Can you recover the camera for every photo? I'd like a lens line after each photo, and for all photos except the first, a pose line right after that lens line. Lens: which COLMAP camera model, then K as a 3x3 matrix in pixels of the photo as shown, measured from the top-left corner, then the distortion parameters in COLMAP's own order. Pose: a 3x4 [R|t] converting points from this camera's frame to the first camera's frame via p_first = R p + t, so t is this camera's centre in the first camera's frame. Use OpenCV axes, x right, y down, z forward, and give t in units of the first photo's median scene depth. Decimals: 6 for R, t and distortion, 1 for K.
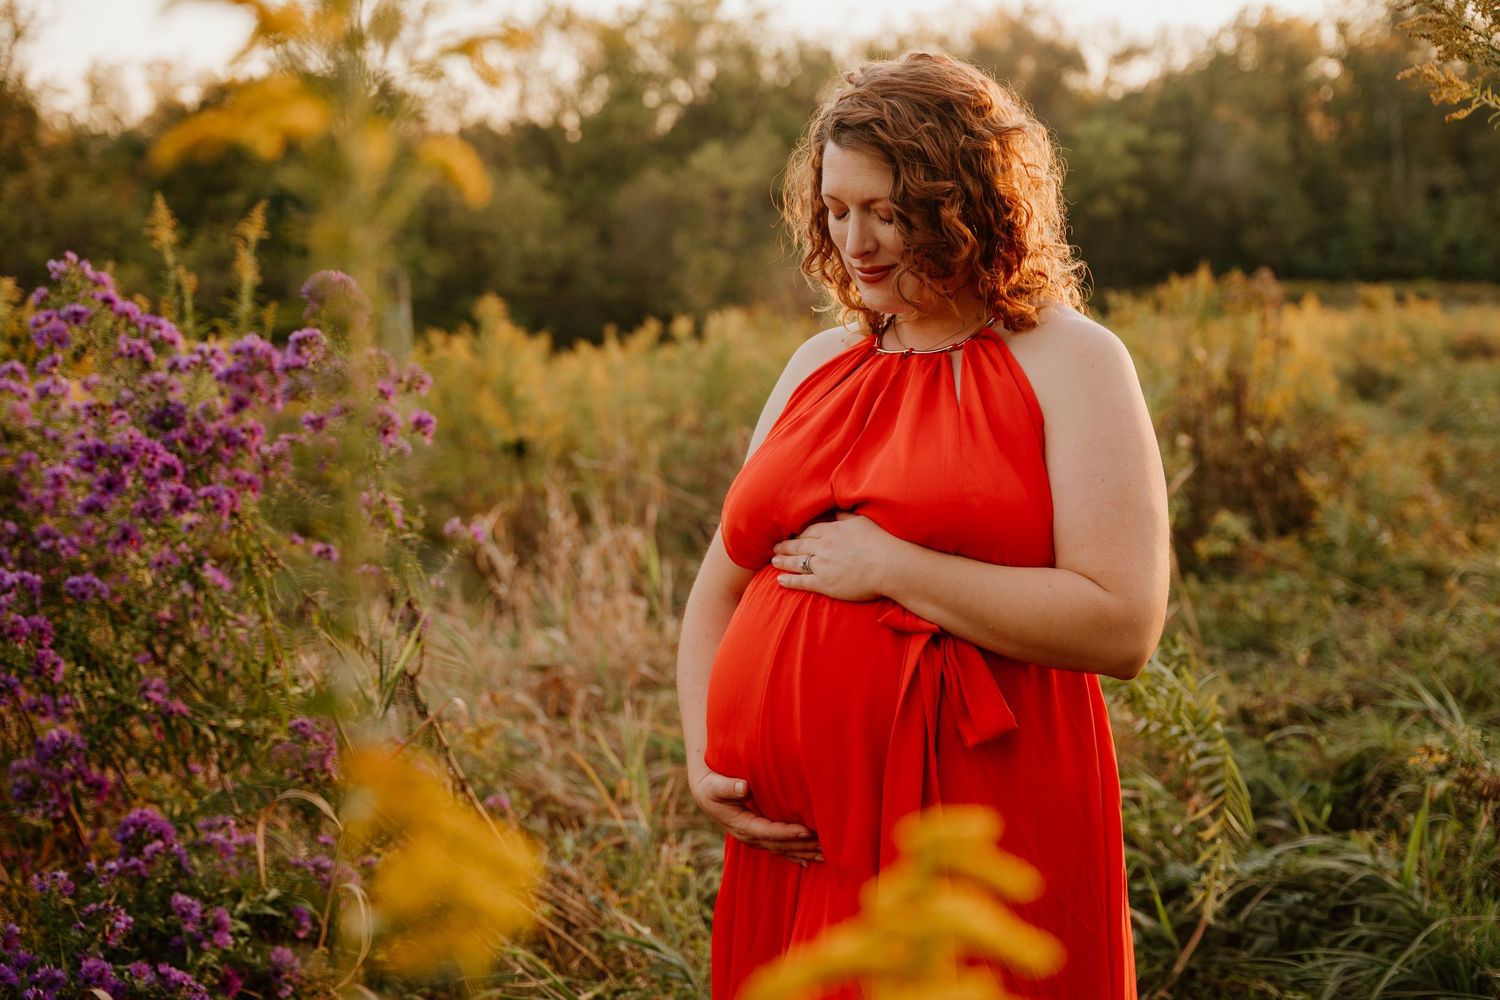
lens RADIAL K [[2115.5, 0, 756.3], [0, 2115.5, 505.9], [0, 0, 1]] dist [0.022607, 0.000000]
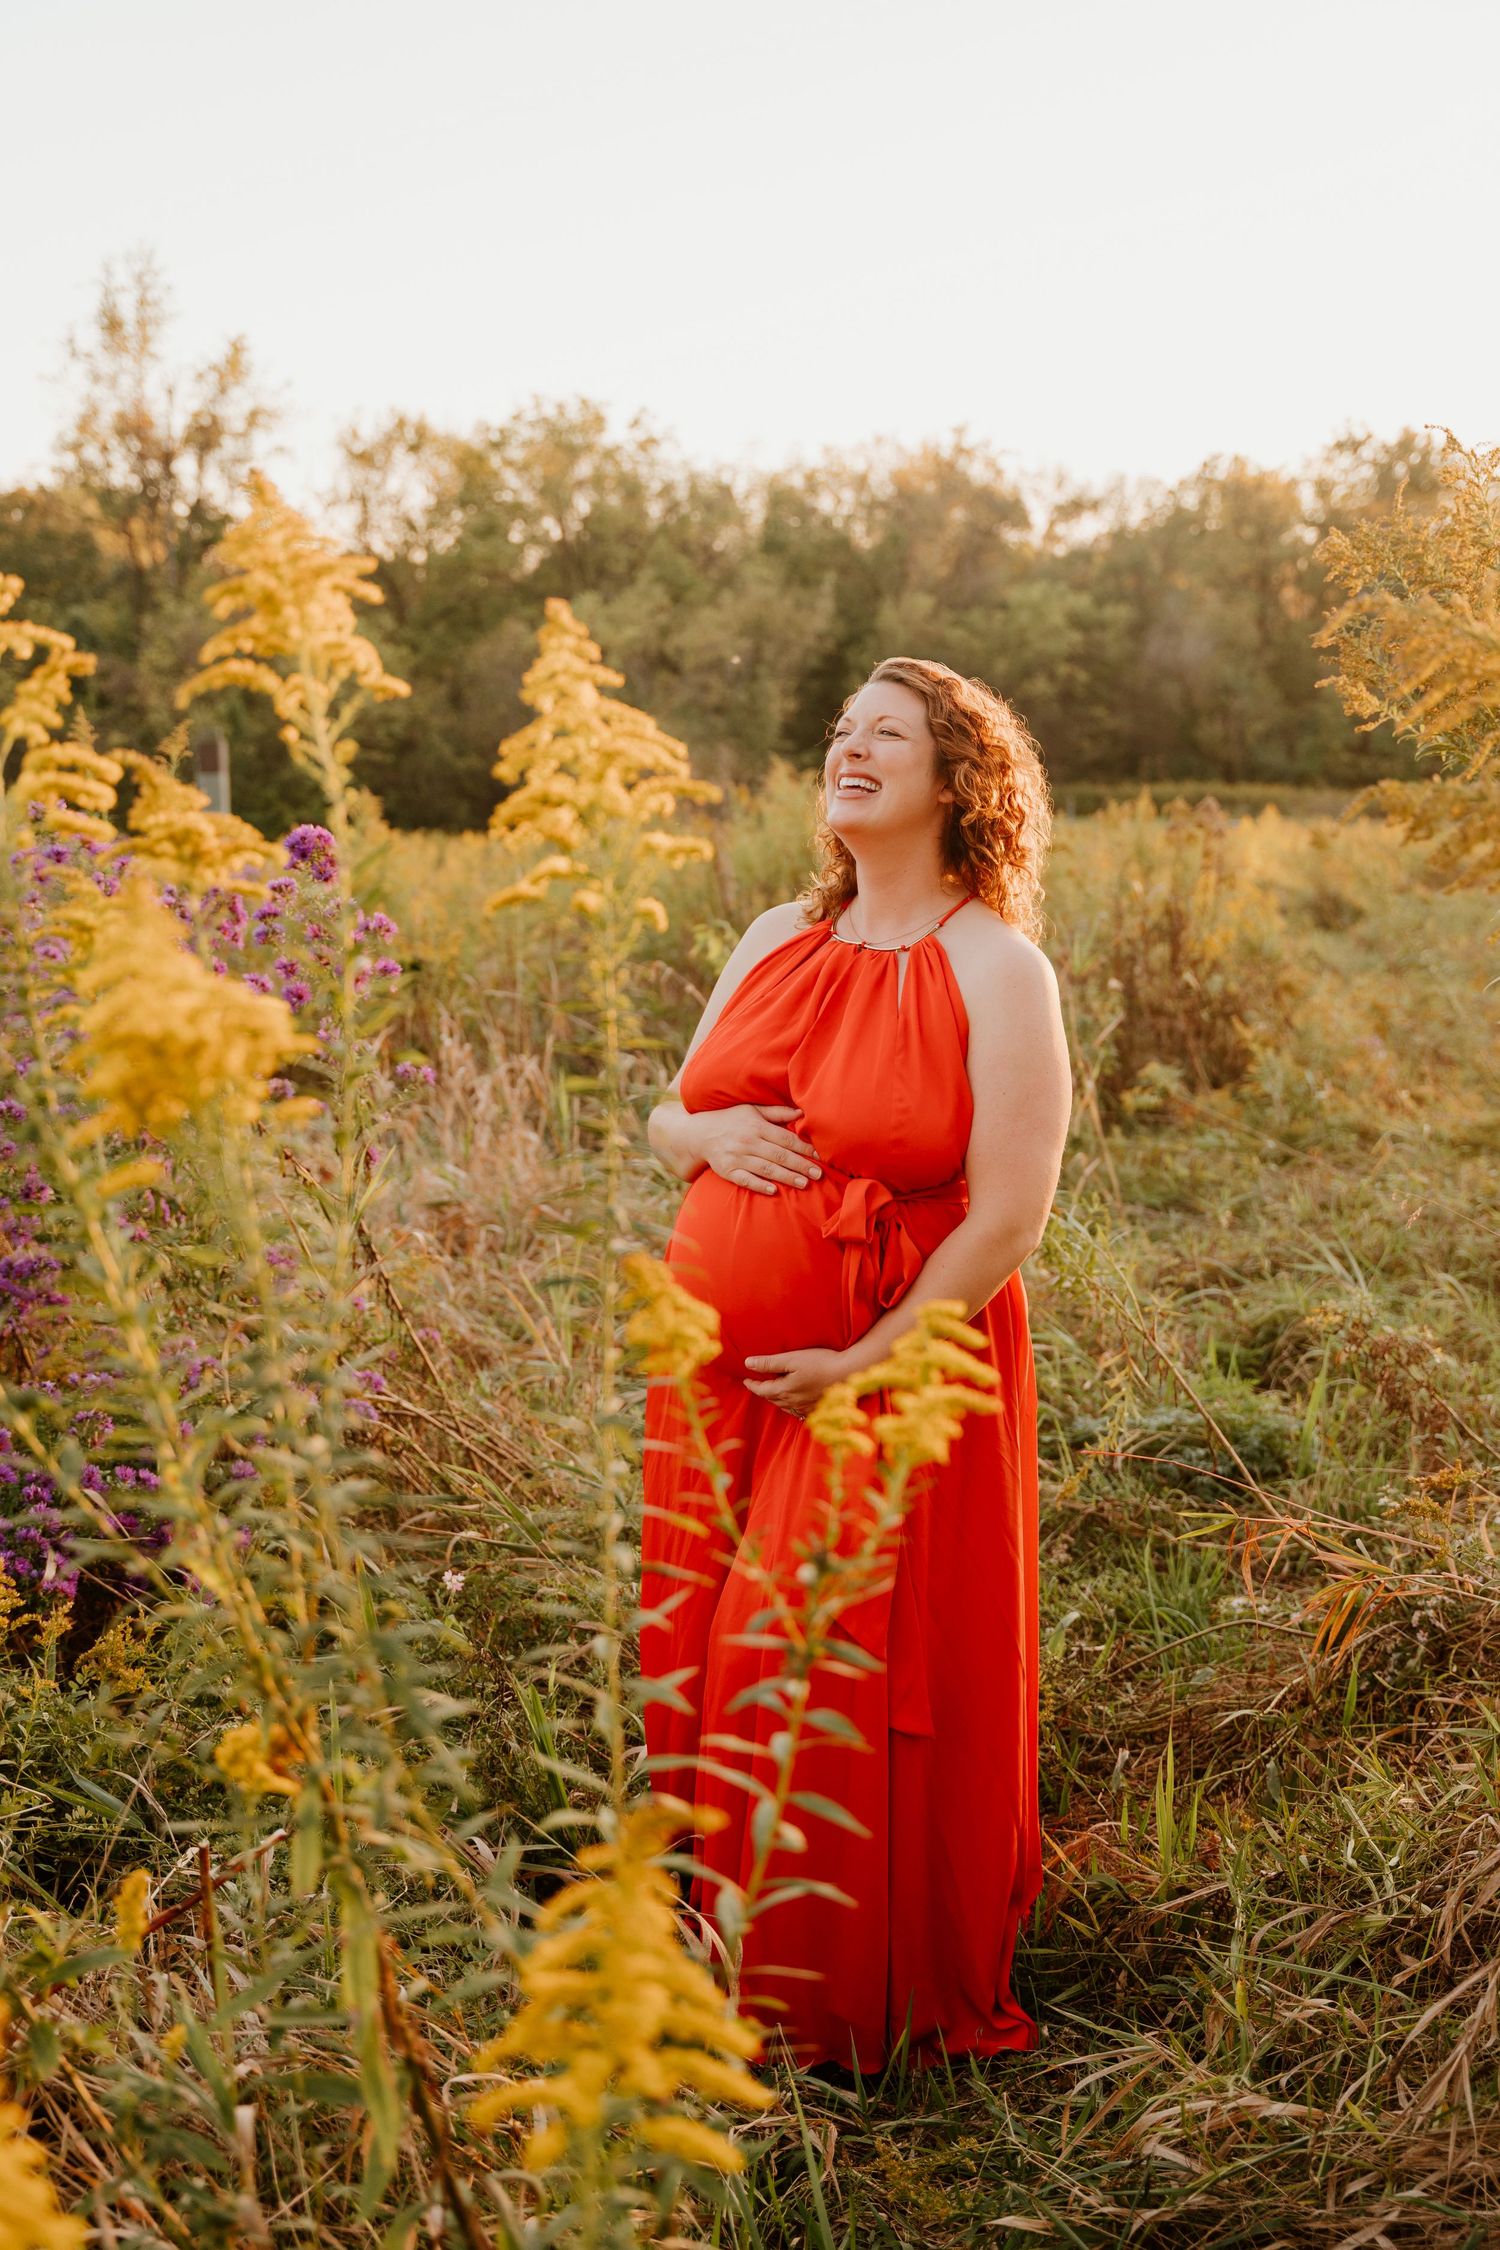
lens RADIAL K [[2508.7, 0, 738.8], [0, 2508.7, 1116.3], [0, 0, 1]] dist [0.005897, 0.000000]
pose [[0.998165, 0.034053, 0.050079, -0.017121], [-0.035953, 0.998648, 0.037535, -0.007632], [-0.048733, -0.039266, 0.998040, -0.098293]]
